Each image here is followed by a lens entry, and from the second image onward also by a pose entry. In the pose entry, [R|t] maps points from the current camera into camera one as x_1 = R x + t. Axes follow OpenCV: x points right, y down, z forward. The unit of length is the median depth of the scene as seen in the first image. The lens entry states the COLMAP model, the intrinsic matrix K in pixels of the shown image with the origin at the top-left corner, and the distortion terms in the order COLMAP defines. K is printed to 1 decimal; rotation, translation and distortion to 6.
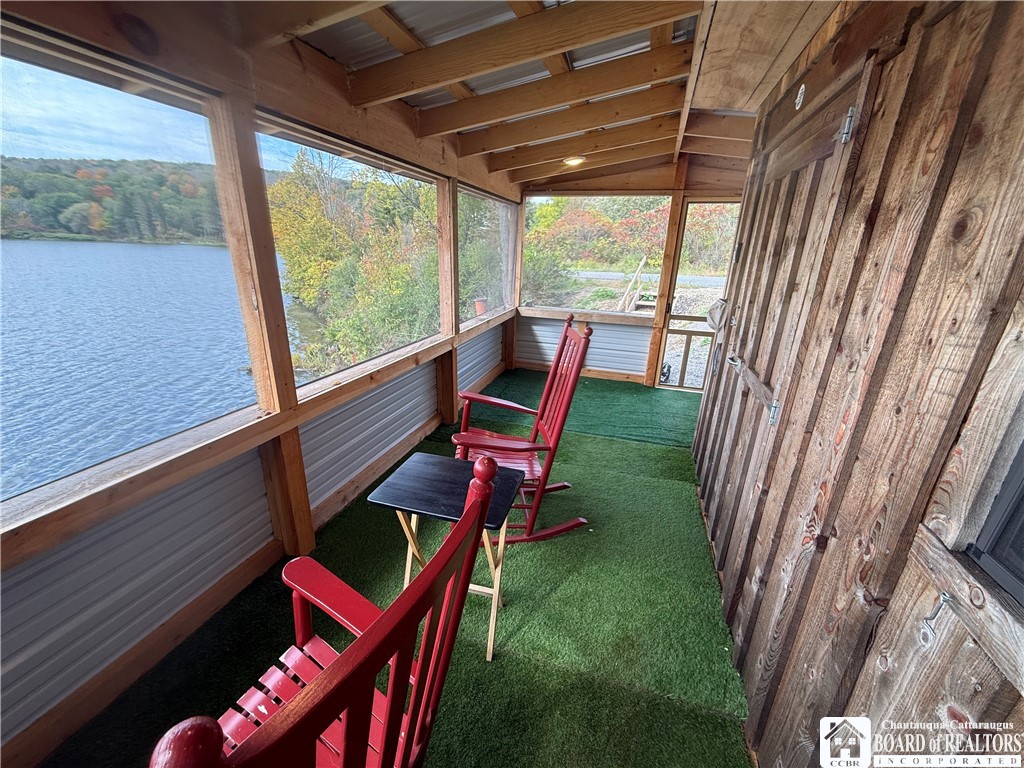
lens RADIAL K [[404.8, 0, 510.4], [0, 404.8, 384.3], [0, 0, 1]] dist [-0.000502, 0.000635]
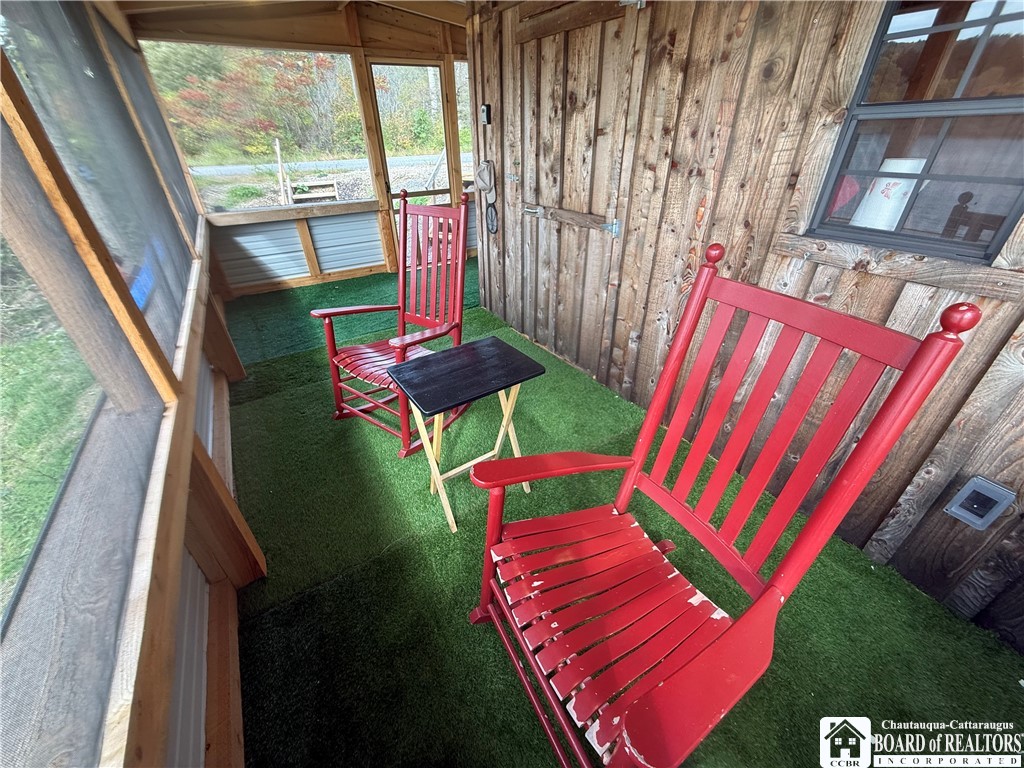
lens RADIAL K [[404.8, 0, 505.2], [0, 404.8, 384.1], [0, 0, 1]] dist [-0.000502, 0.000635]
pose [[0.646792, -0.436161, 0.625638, -0.720321], [0.280024, 0.898847, 0.337135, -0.026562], [-0.709399, -0.042863, 0.703503, 0.230869]]
